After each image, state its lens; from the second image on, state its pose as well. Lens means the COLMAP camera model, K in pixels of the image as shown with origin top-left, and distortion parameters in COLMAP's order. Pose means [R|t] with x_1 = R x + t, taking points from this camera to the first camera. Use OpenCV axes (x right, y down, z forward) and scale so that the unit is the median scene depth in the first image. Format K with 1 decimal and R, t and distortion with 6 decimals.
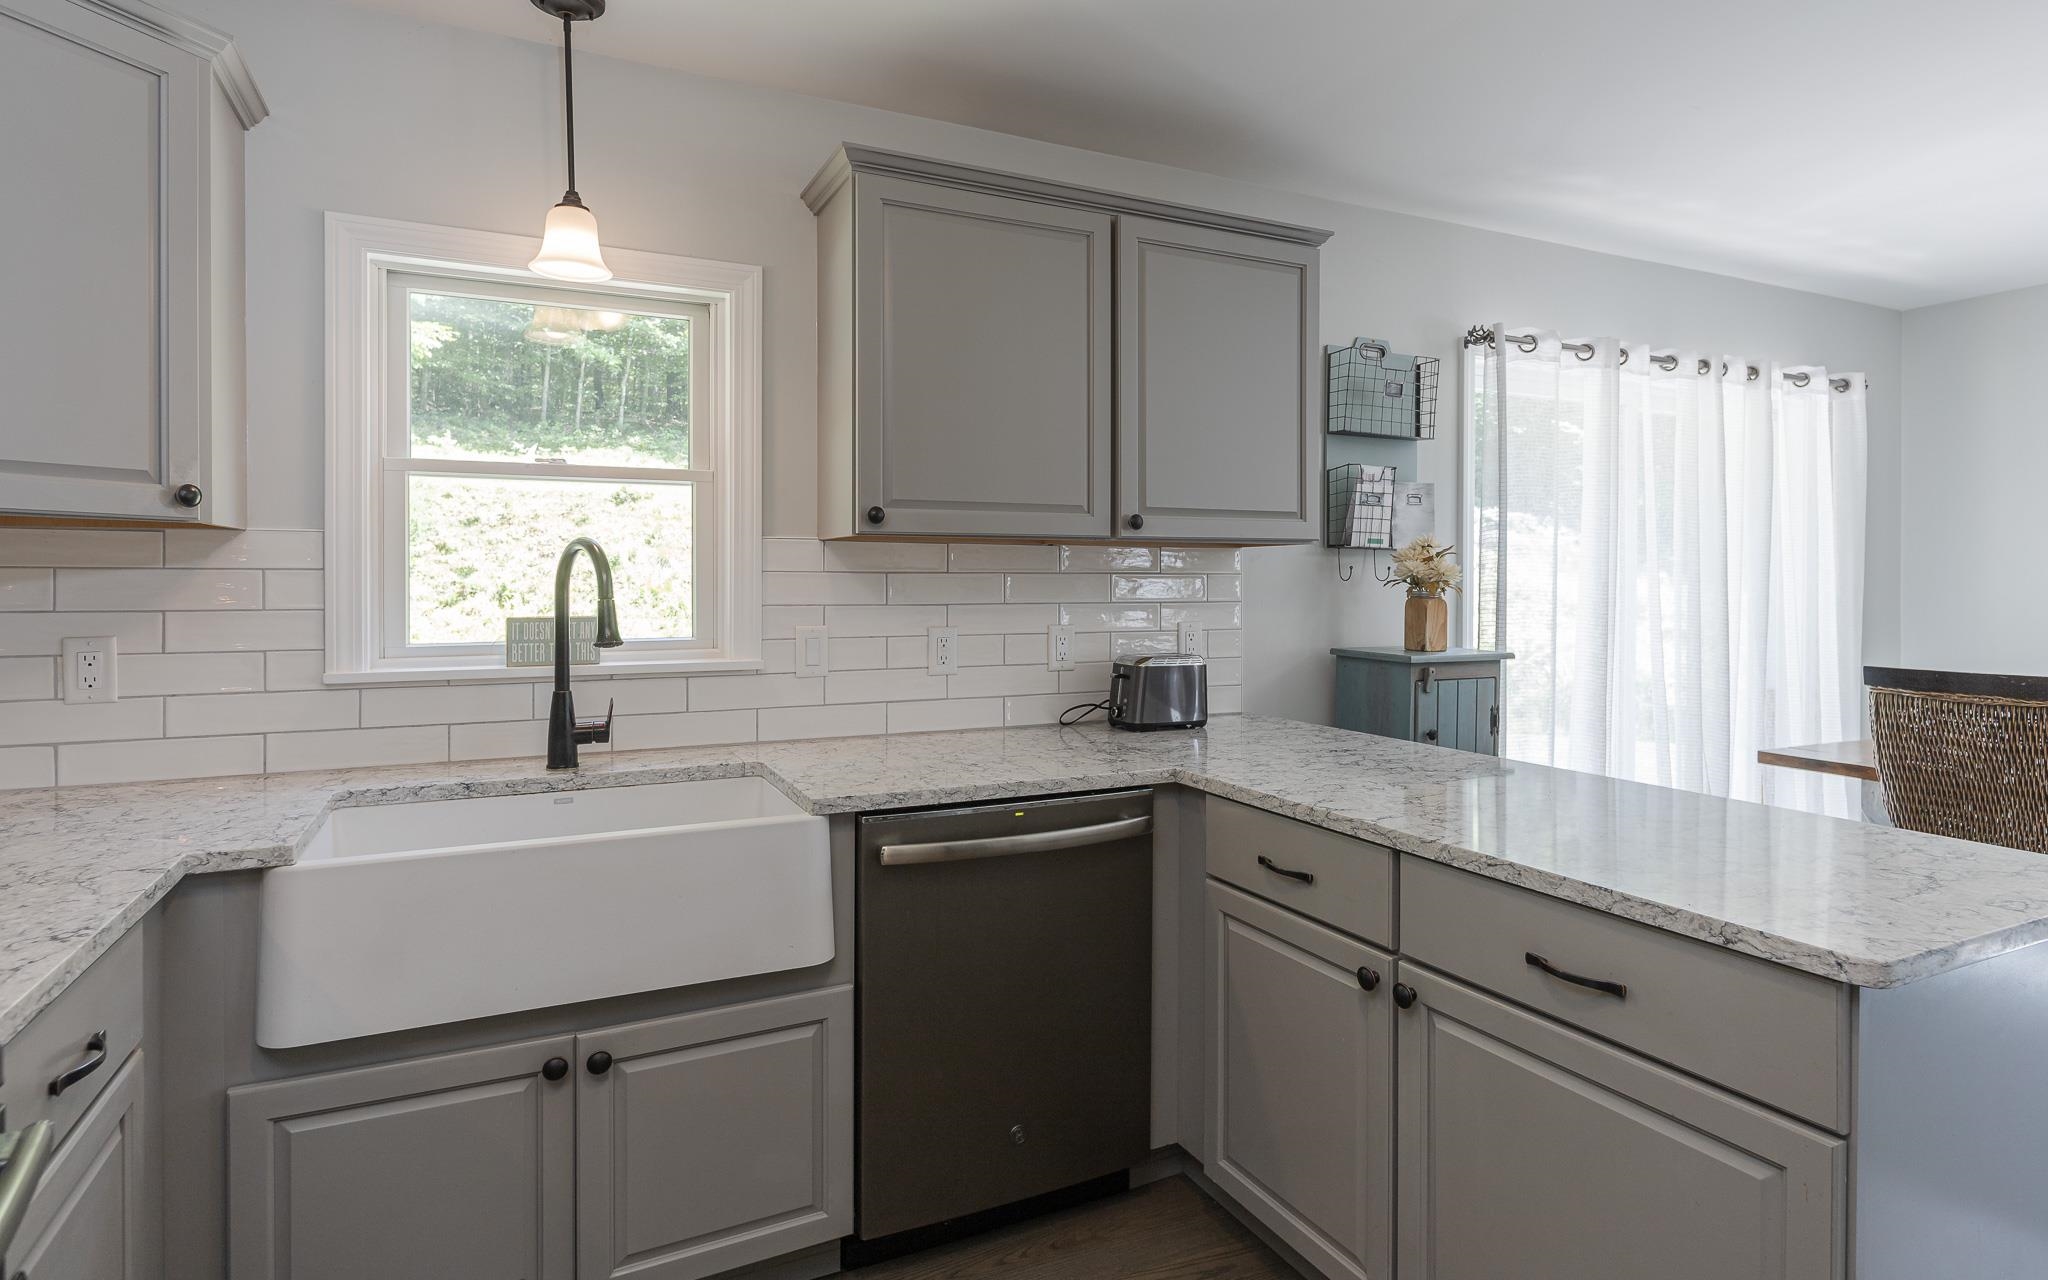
lens RADIAL K [[1071.6, 0, 1027.3], [0, 1071.6, 594.0], [0, 0, 1]] dist [-0.001148, -0.000733]
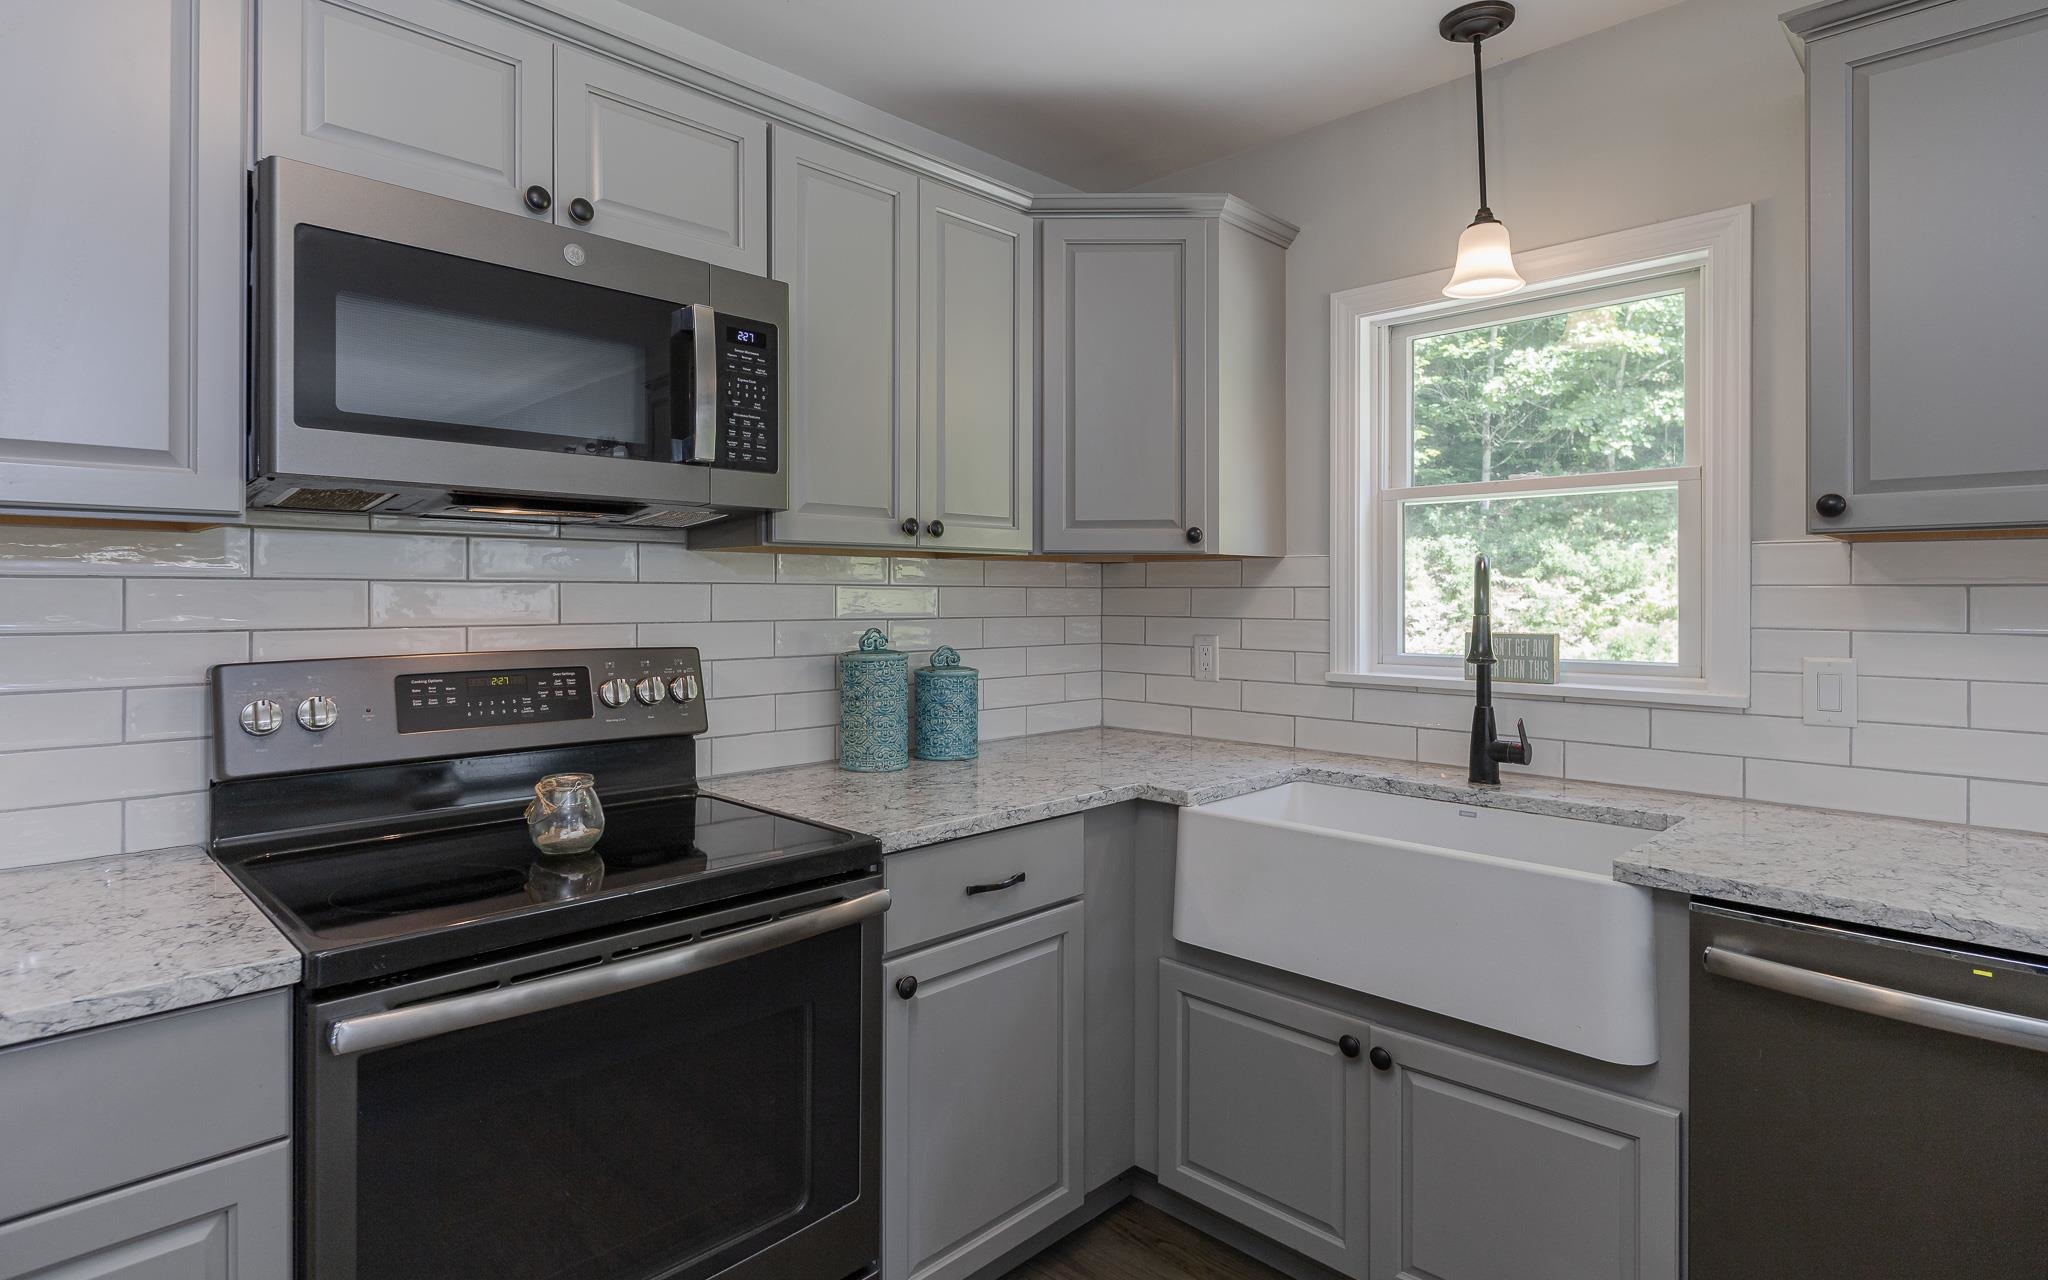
lens RADIAL K [[1087.4, 0, 1015.1], [0, 1087.4, 601.2], [0, 0, 1]] dist [-0.002417, -0.001364]
pose [[0.319829, 0.004384, -0.947465, 0.394719], [-0.014207, 0.999899, -0.000169, -0.001523], [0.947369, 0.013515, 0.319859, 0.259419]]
